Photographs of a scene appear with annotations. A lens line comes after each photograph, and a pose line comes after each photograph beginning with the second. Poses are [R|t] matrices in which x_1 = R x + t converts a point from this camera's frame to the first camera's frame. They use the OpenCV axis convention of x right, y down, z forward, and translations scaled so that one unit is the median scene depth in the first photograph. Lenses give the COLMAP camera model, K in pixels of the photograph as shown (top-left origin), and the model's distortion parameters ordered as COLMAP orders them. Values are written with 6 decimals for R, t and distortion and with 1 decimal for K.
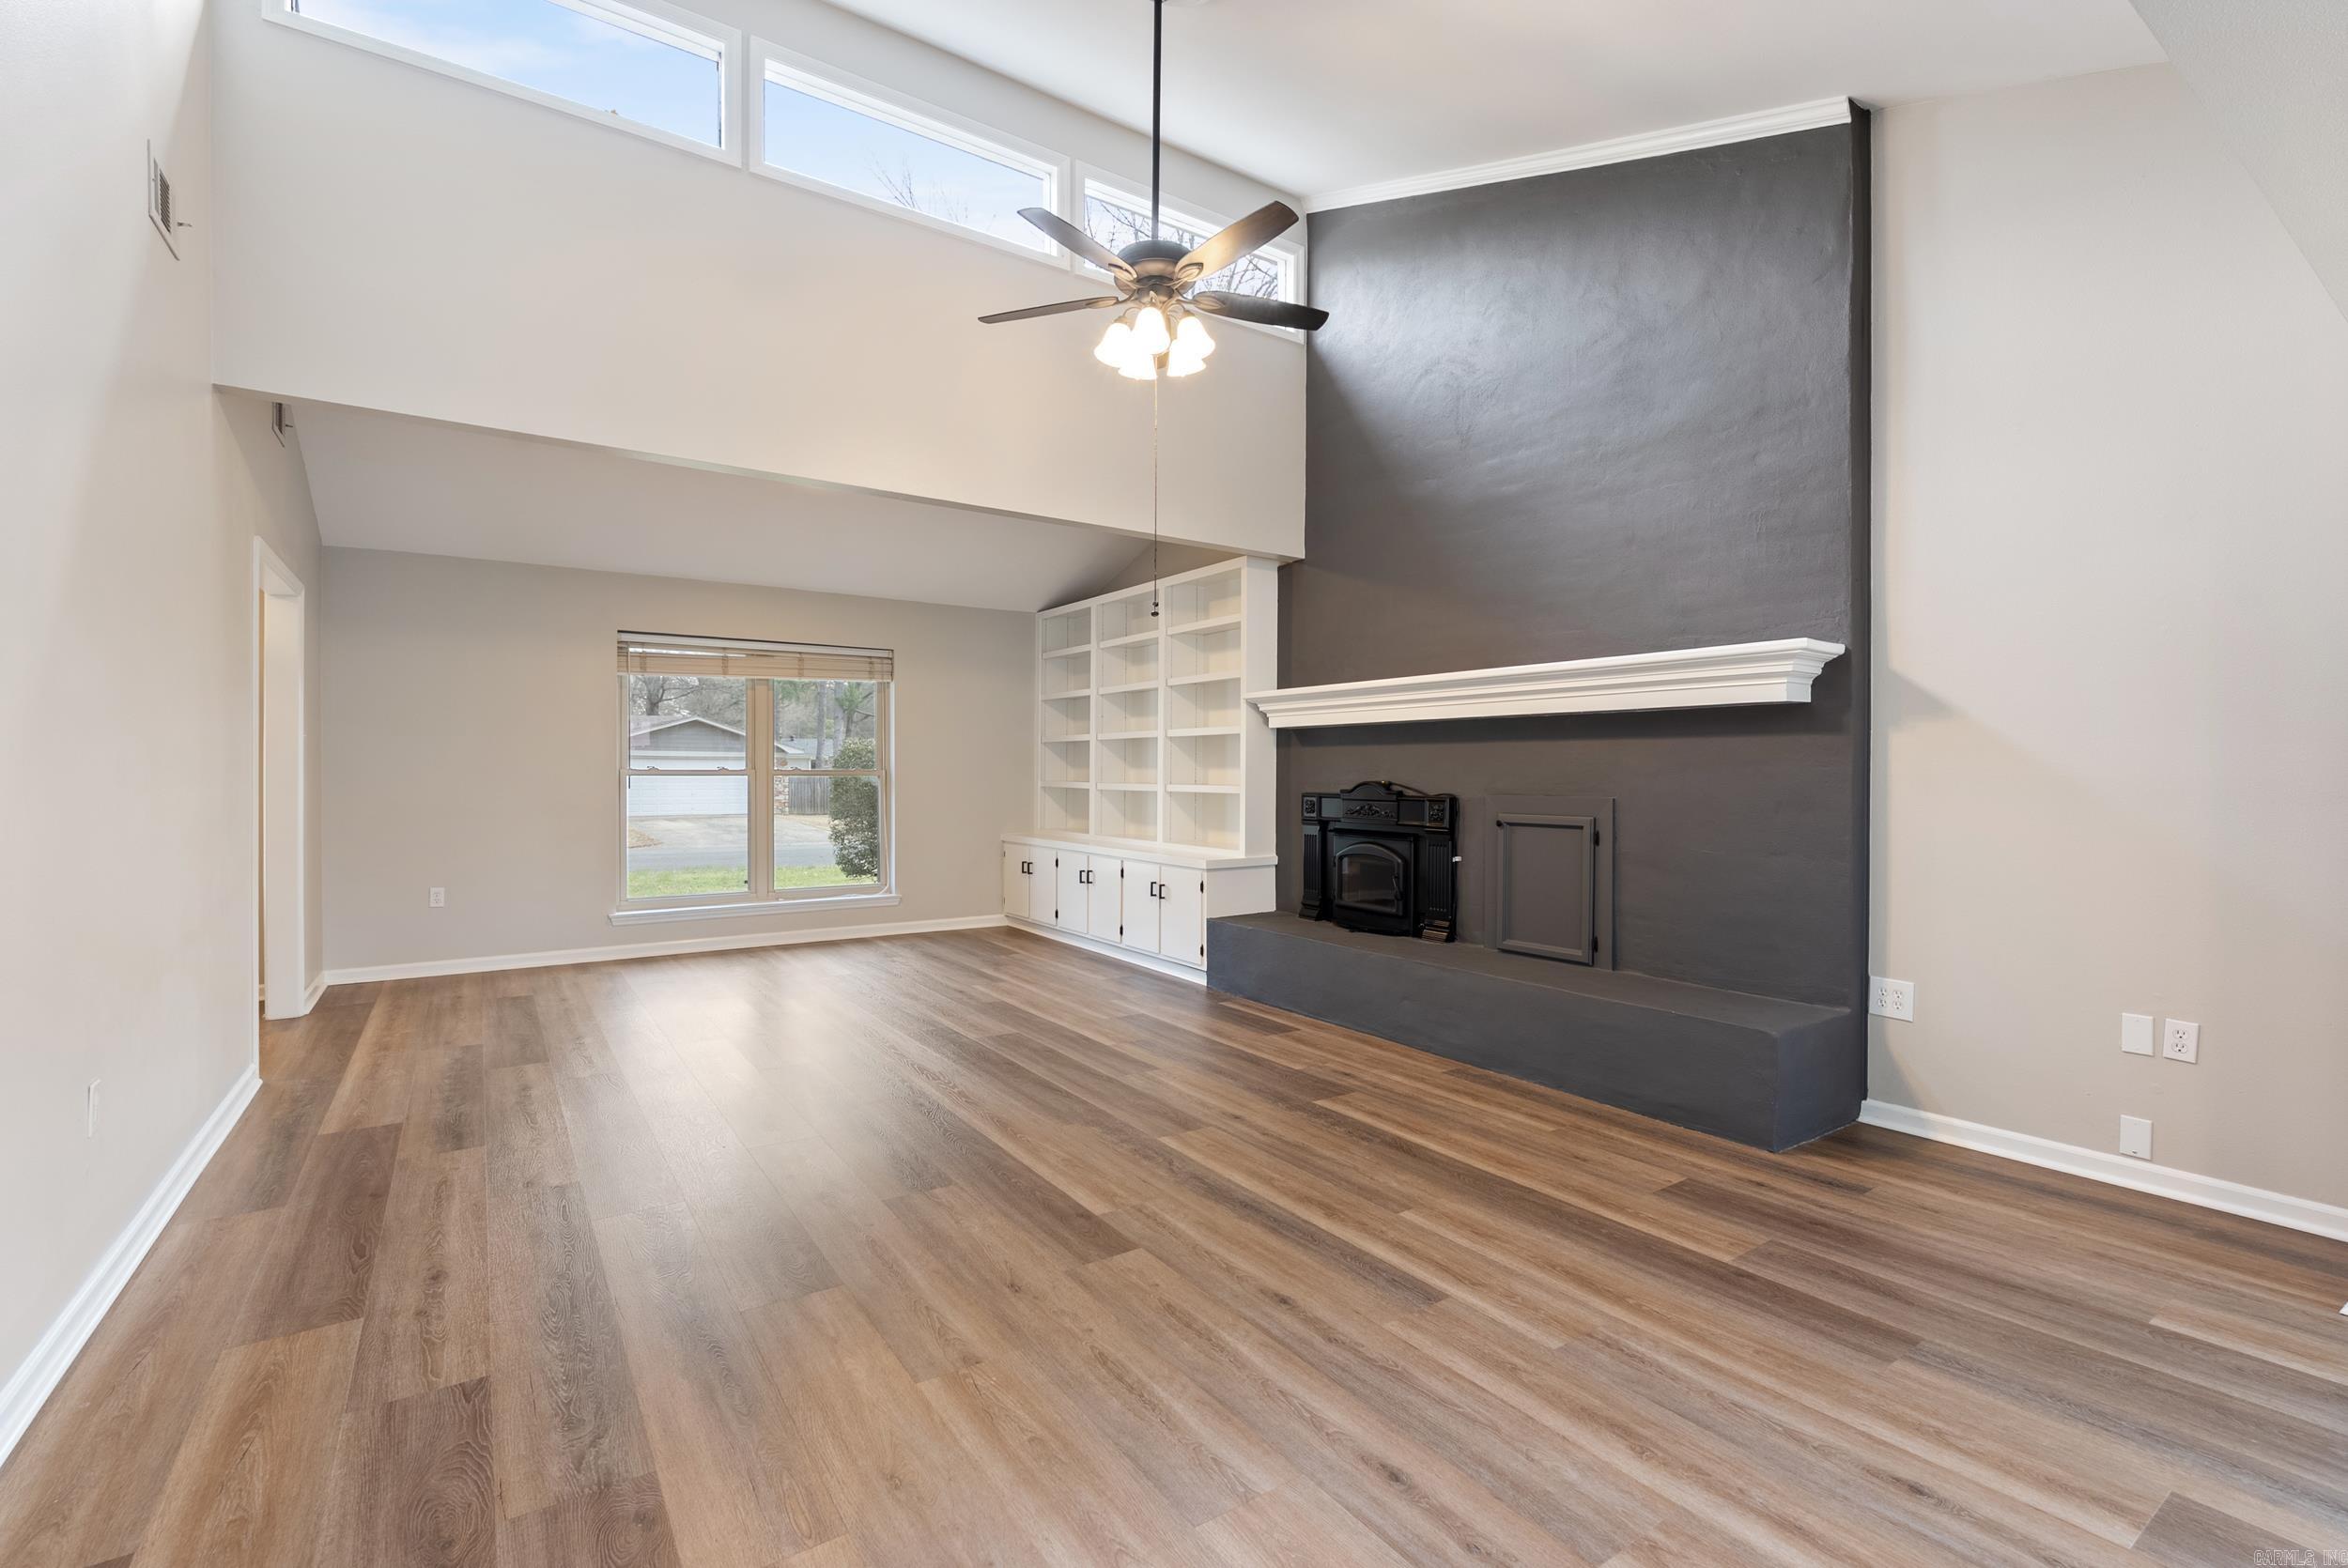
lens RADIAL K [[1038.5, 0, 1172.6], [0, 1038.5, 779.0], [0, 0, 1]] dist [-0.007436, 0.001444]
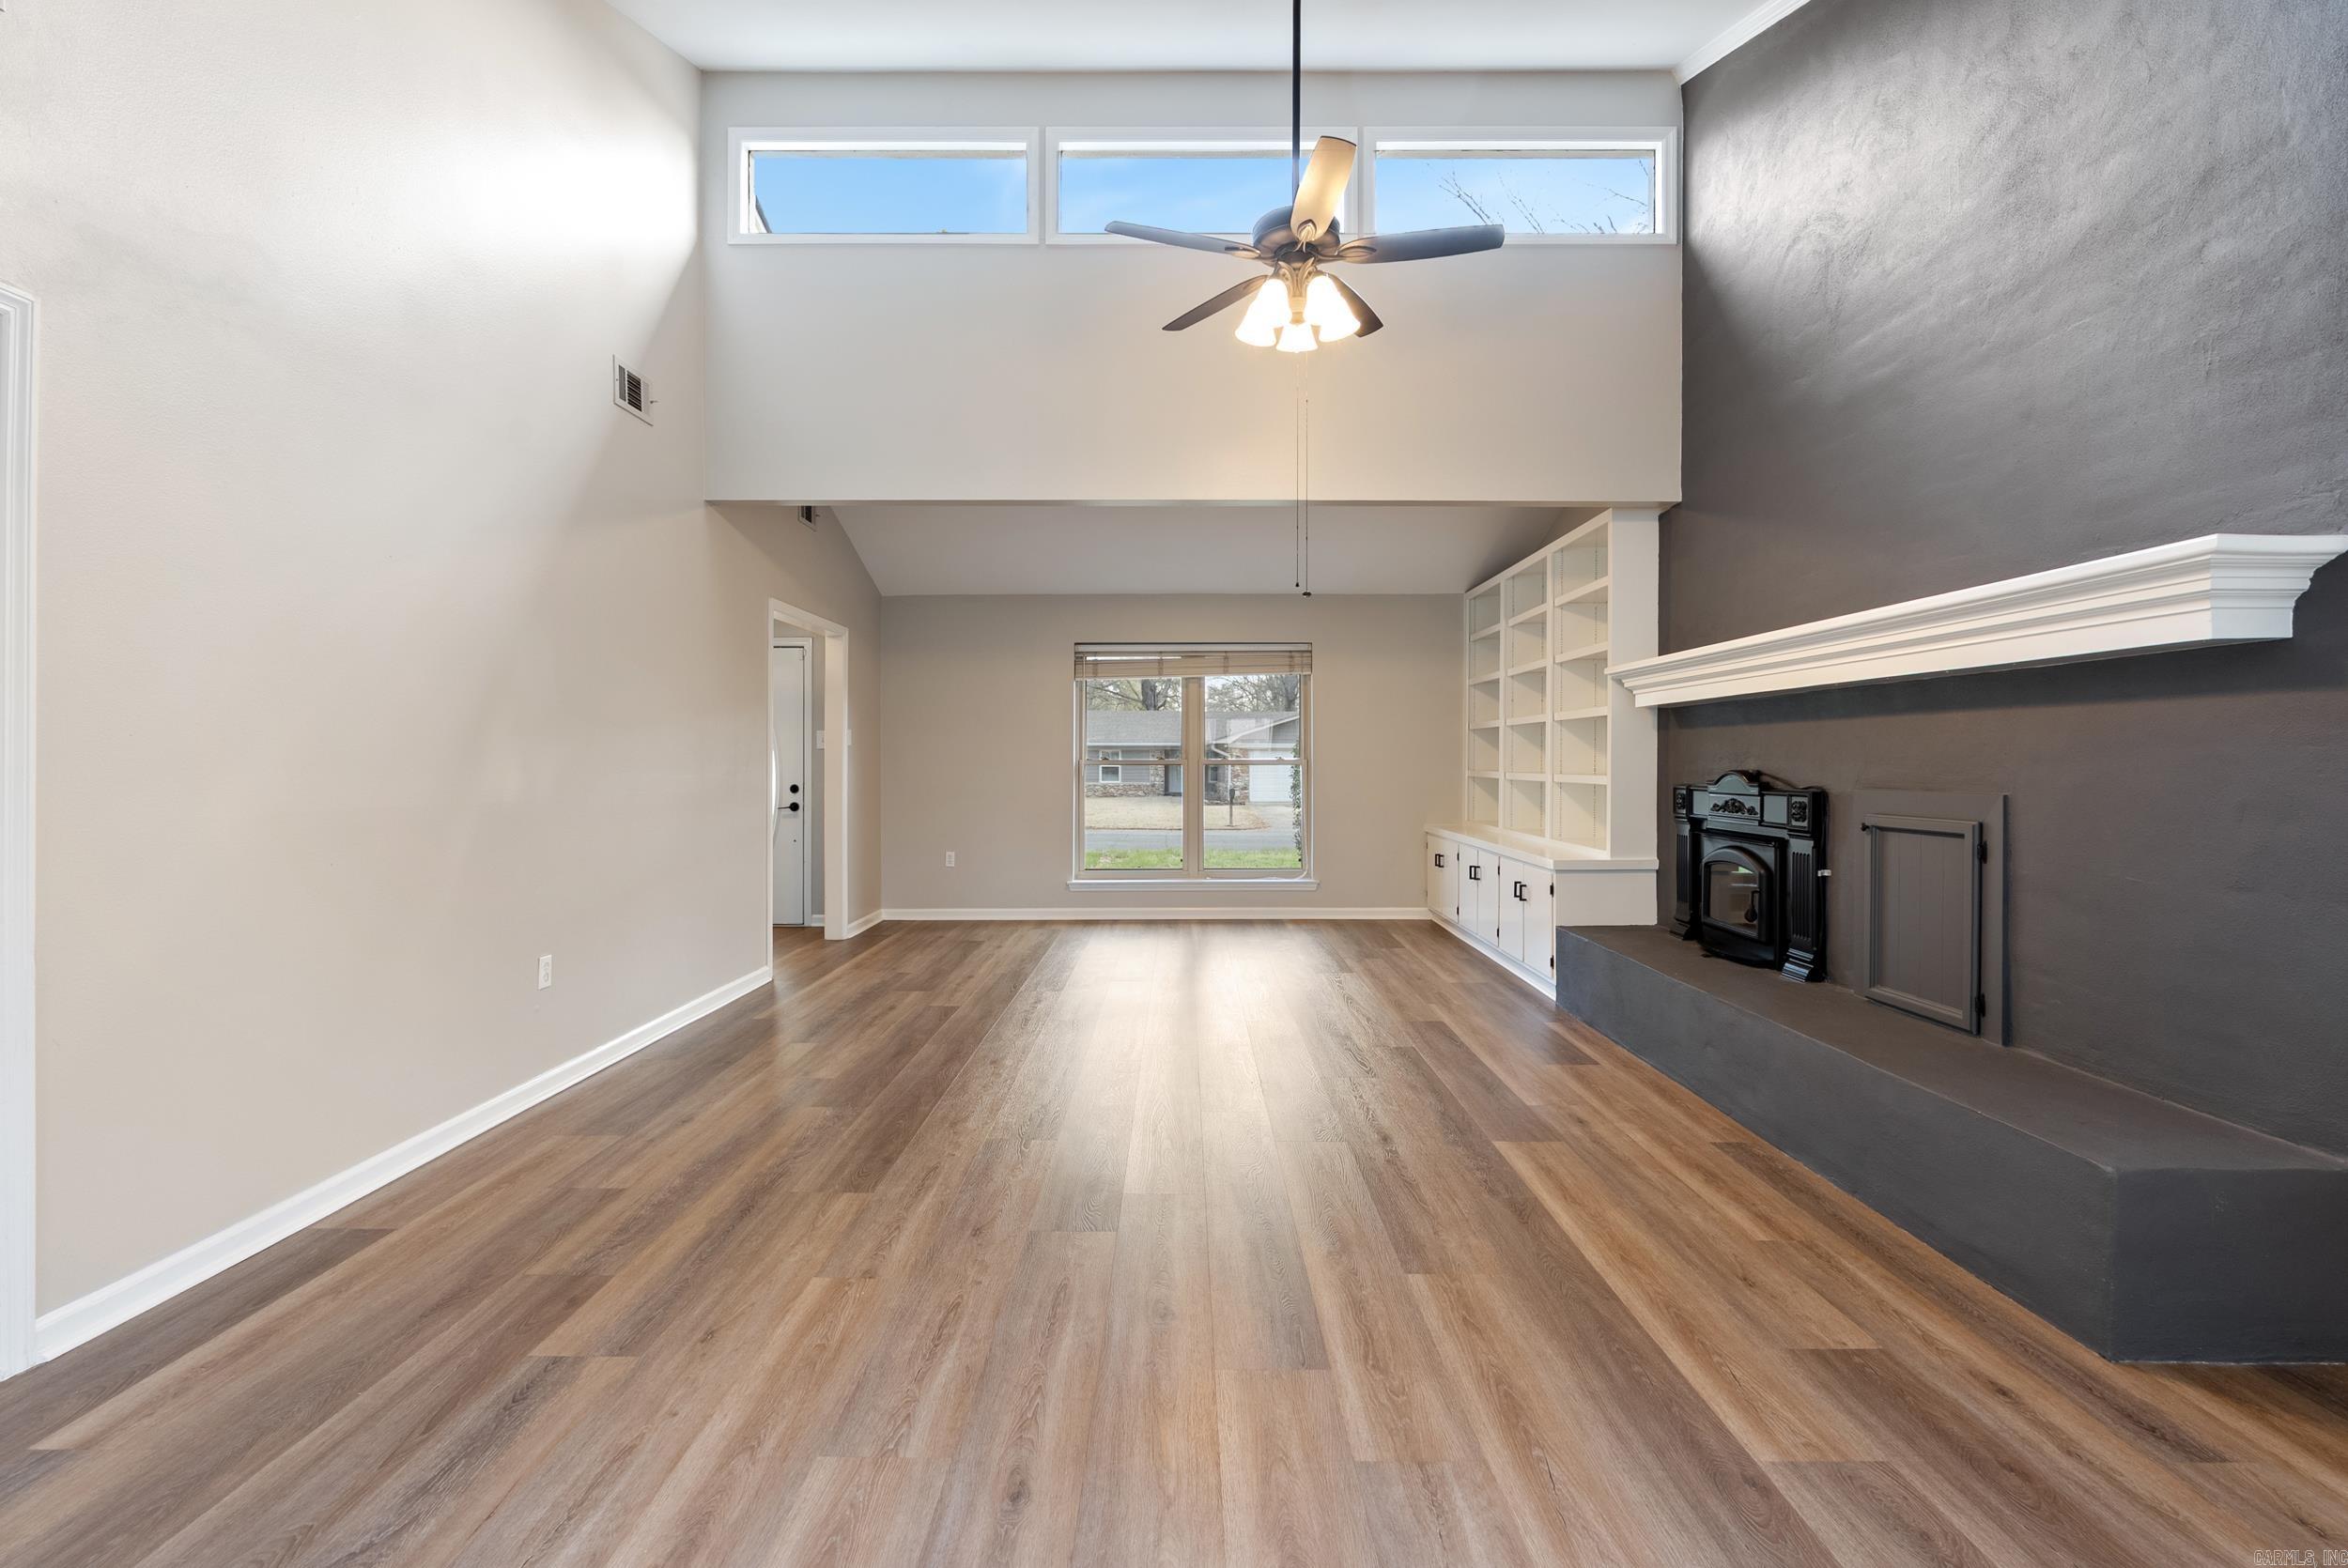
lens RADIAL K [[1038.5, 0, 1171.0], [0, 1038.5, 766.4], [0, 0, 1]] dist [-0.007436, 0.001444]
pose [[0.822486, -0.001033, -0.568785, 0.363557], [-0.000345, 0.999997, -0.002315, 0.001293], [0.568786, 0.002100, 0.822483, 0.122791]]
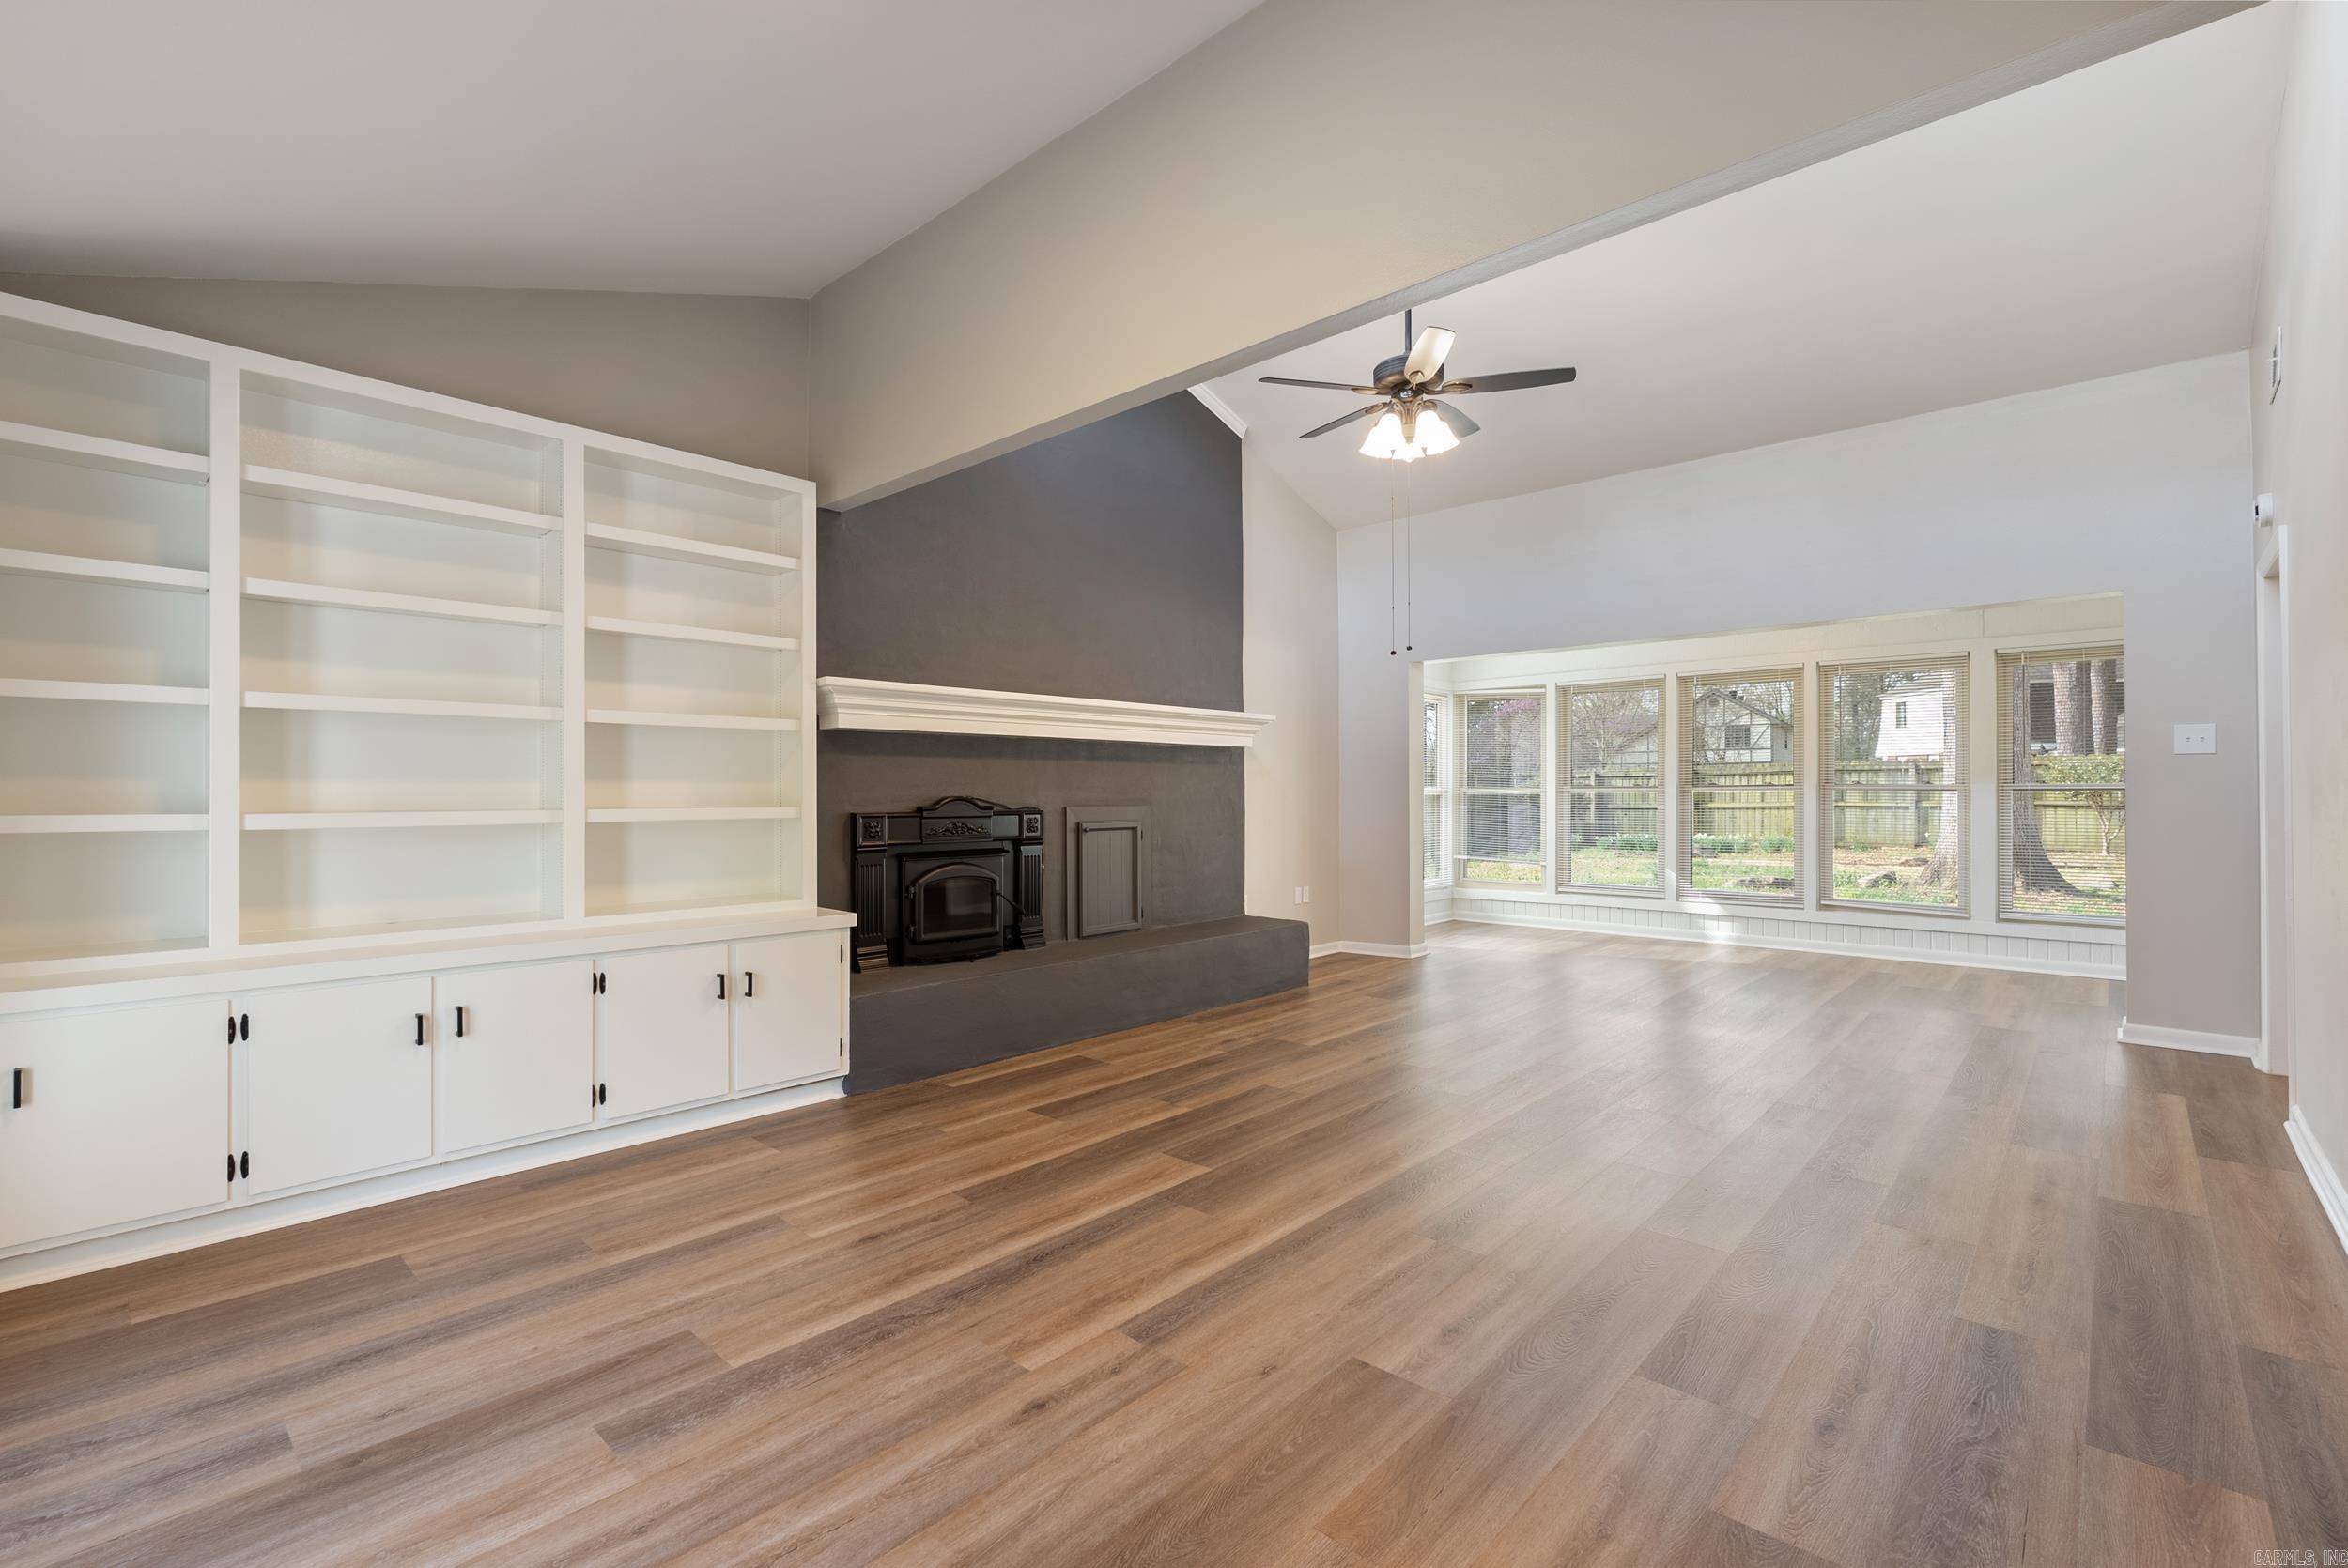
lens RADIAL K [[1038.5, 0, 1172.1], [0, 1038.5, 782.7], [0, 0, 1]] dist [-0.007436, 0.001444]
pose [[-0.232522, 0.004220, 0.972582, -0.954352], [0.007292, 0.999970, -0.002595, -0.008646], [-0.972564, 0.006488, -0.232546, 1.307140]]
